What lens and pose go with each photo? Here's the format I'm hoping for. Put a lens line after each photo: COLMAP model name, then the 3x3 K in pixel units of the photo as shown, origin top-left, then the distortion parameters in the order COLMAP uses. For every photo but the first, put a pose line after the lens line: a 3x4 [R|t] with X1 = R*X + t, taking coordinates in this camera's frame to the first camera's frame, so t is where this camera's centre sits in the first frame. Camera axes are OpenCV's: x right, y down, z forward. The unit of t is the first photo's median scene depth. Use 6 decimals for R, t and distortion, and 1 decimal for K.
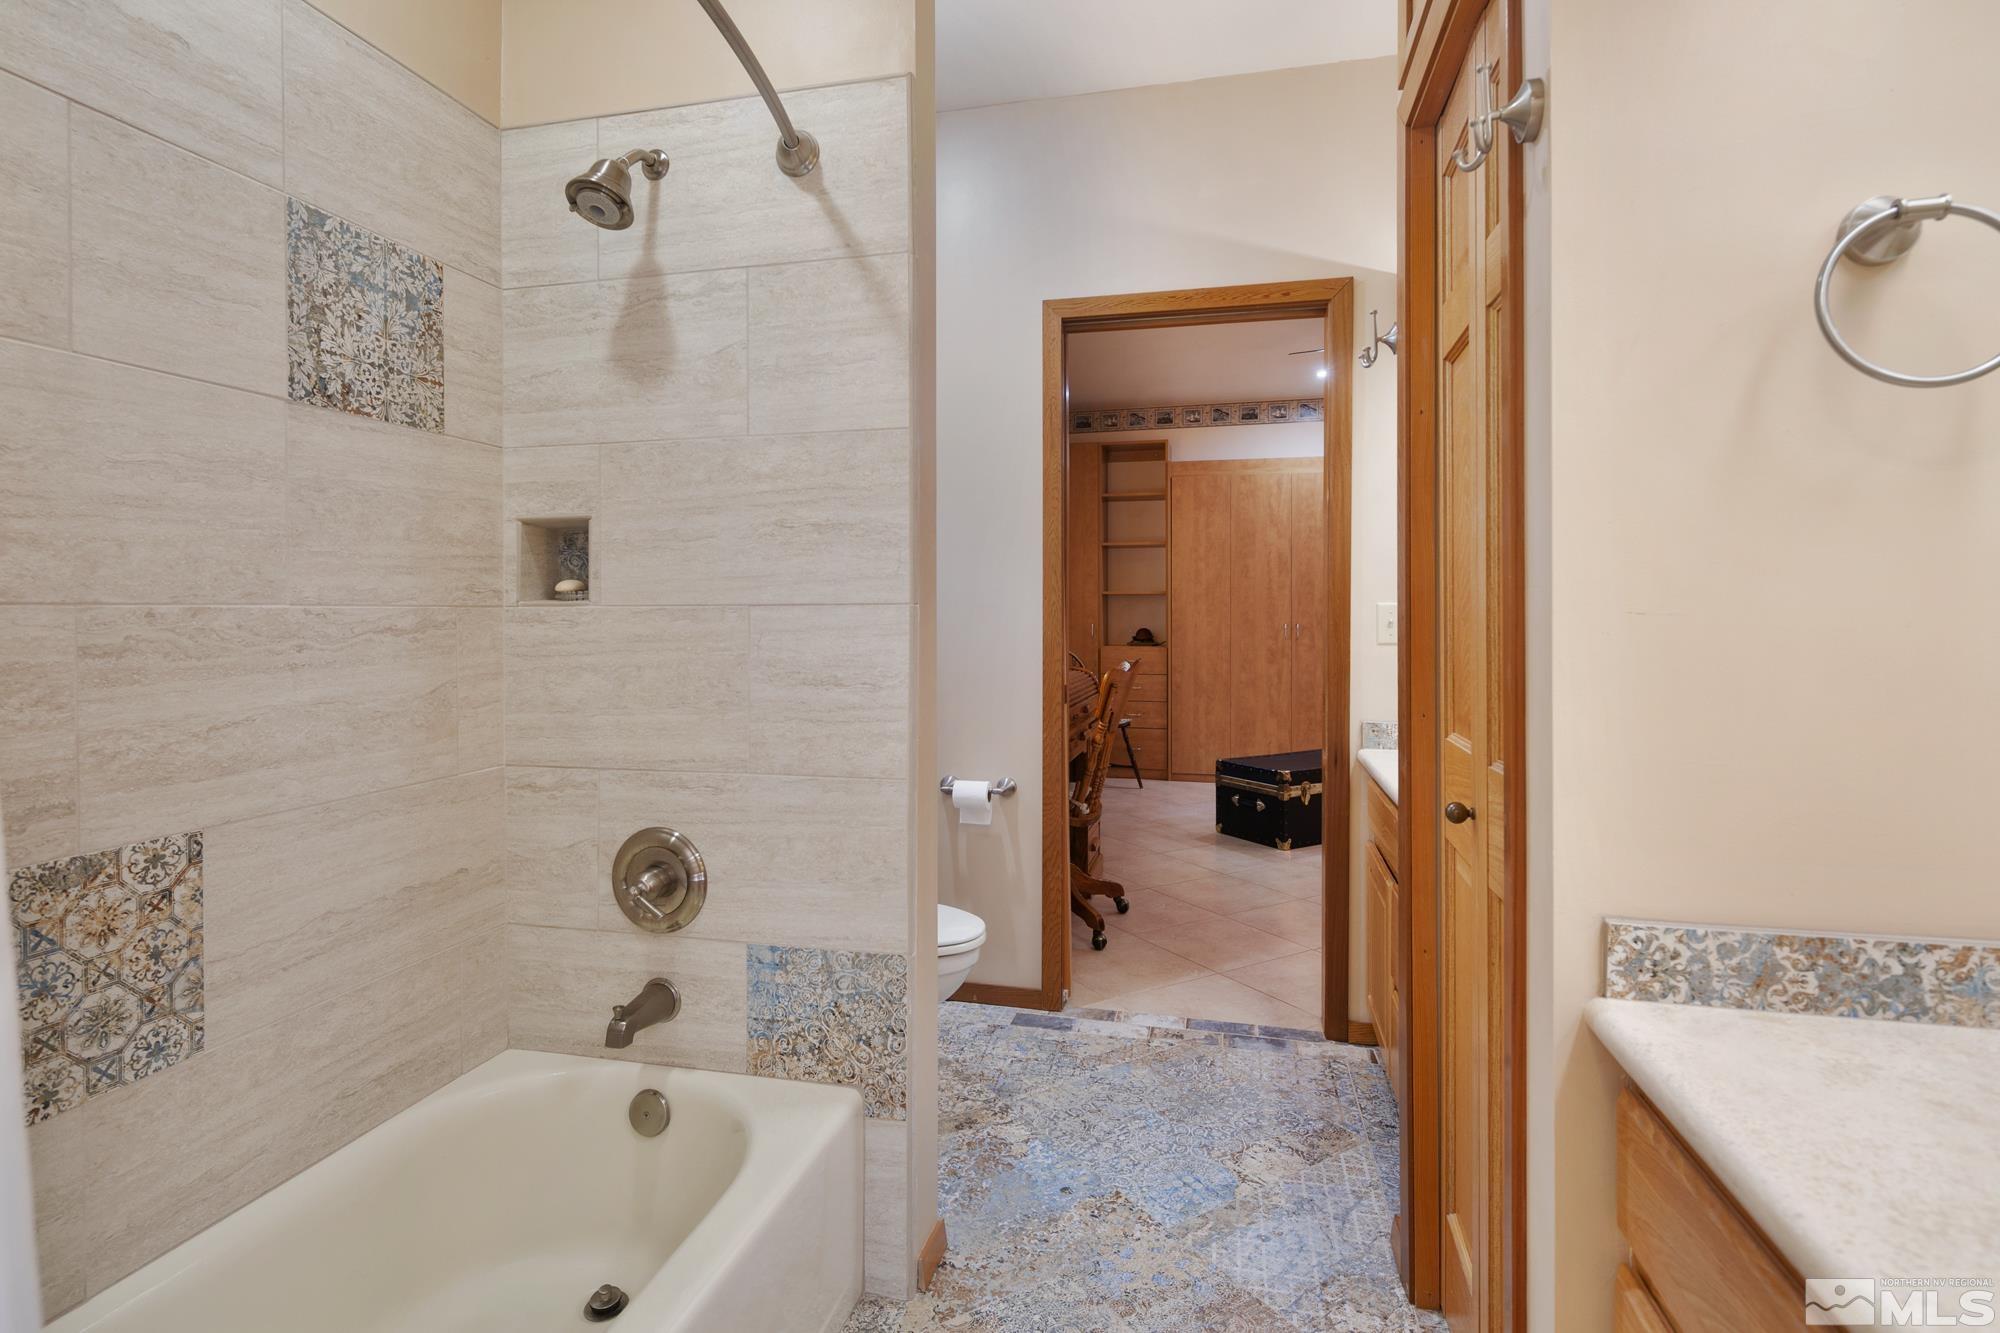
lens RADIAL K [[983.9, 0, 996.0], [0, 983.9, 613.5], [0, 0, 1]] dist [0.000026, 0.000223]
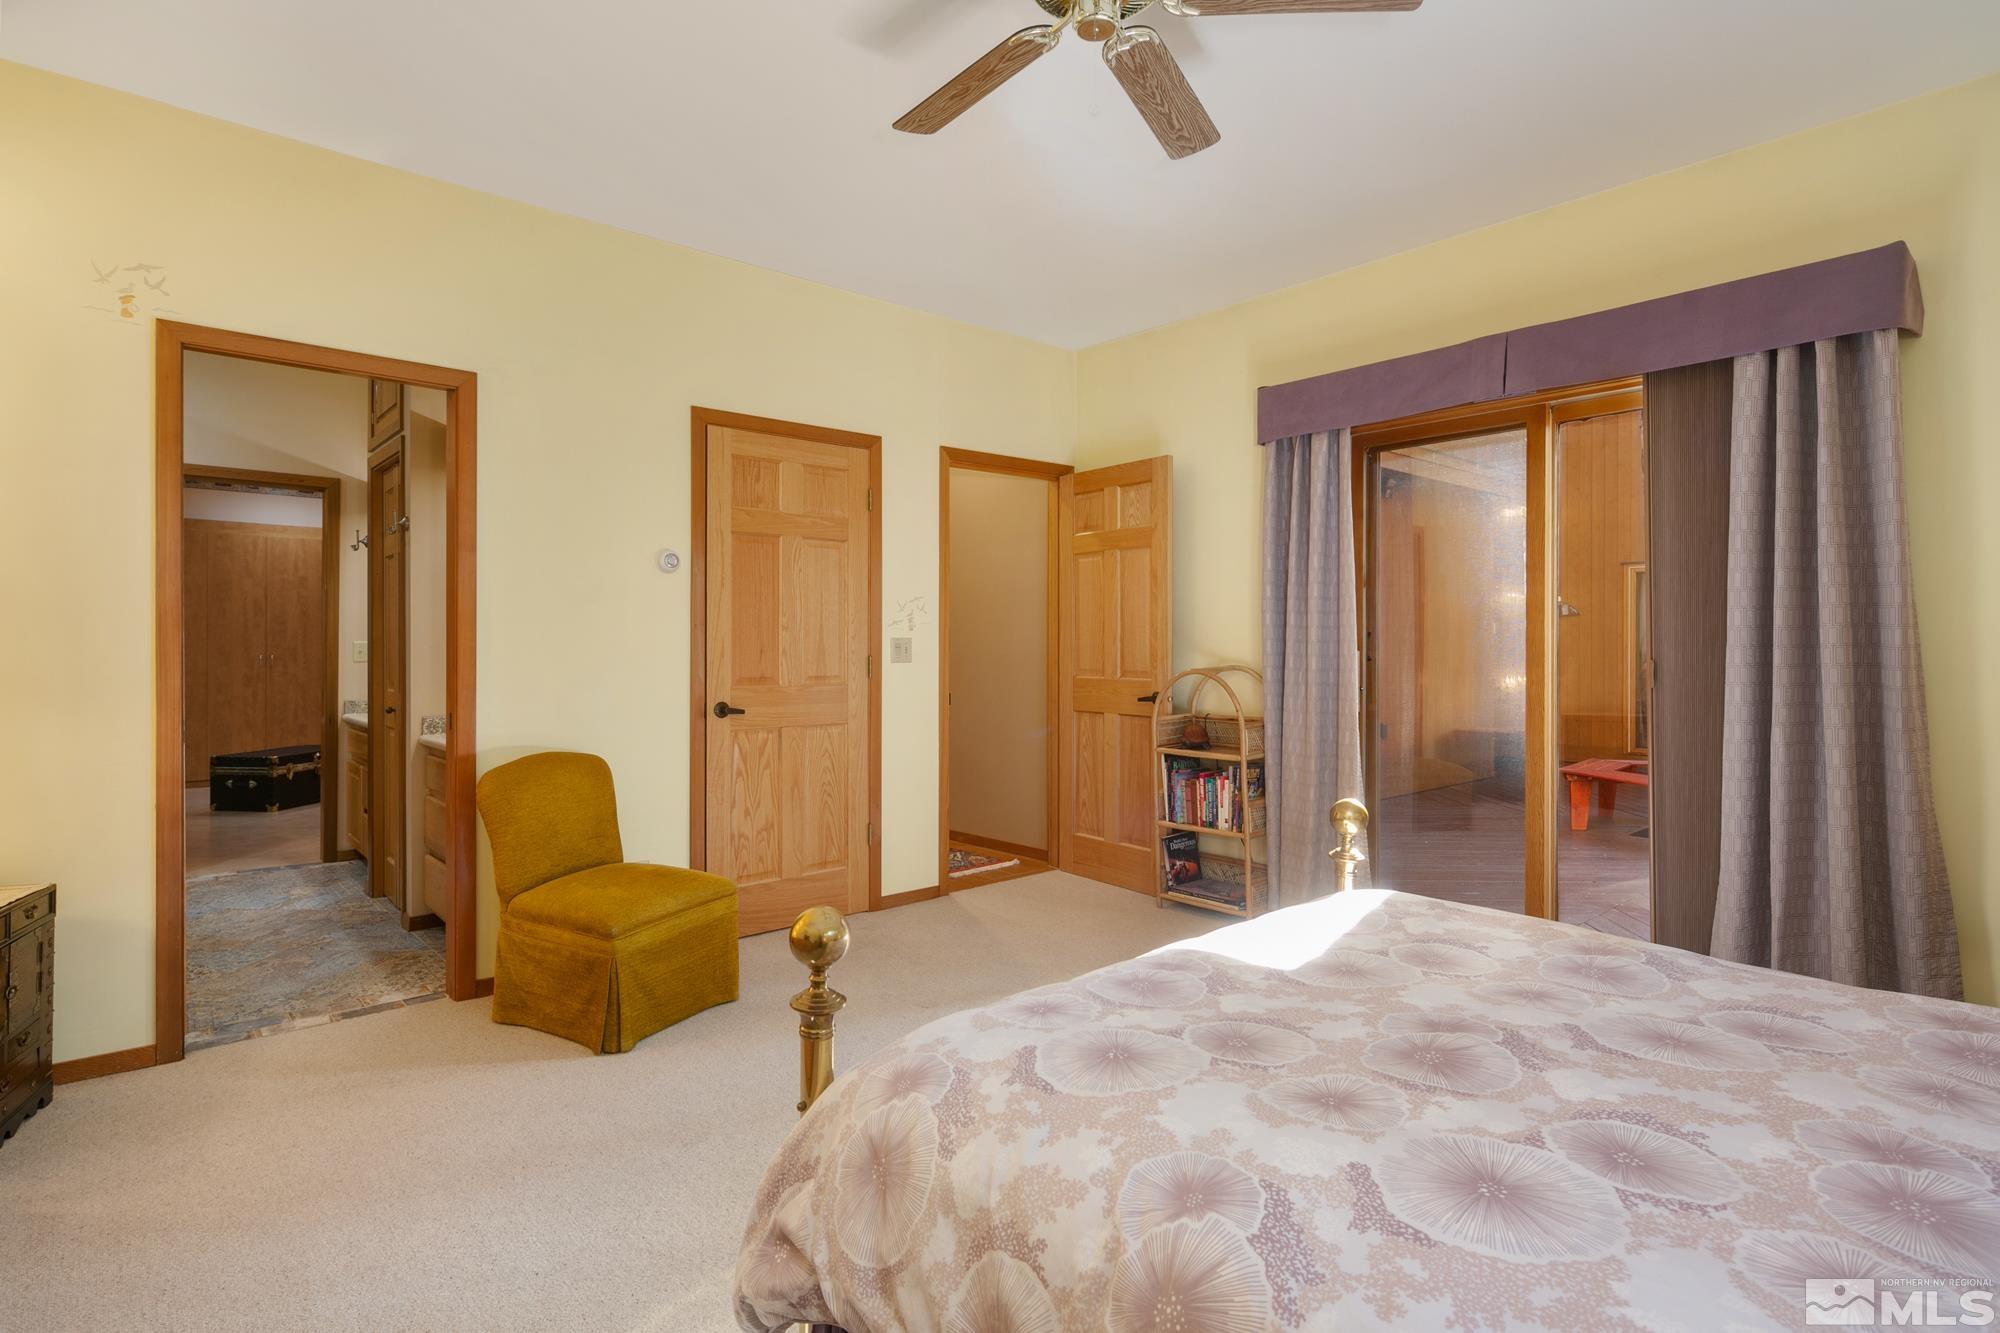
lens RADIAL K [[982.2, 0, 986.4], [0, 982.2, 645.2], [0, 0, 1]] dist [0.000622, 0.001812]
pose [[0.570870, 0.001321, 0.821040, -0.210678], [0.000235, 0.999998, -0.001772, 0.000372], [-0.821041, 0.001205, 0.570869, -0.487361]]
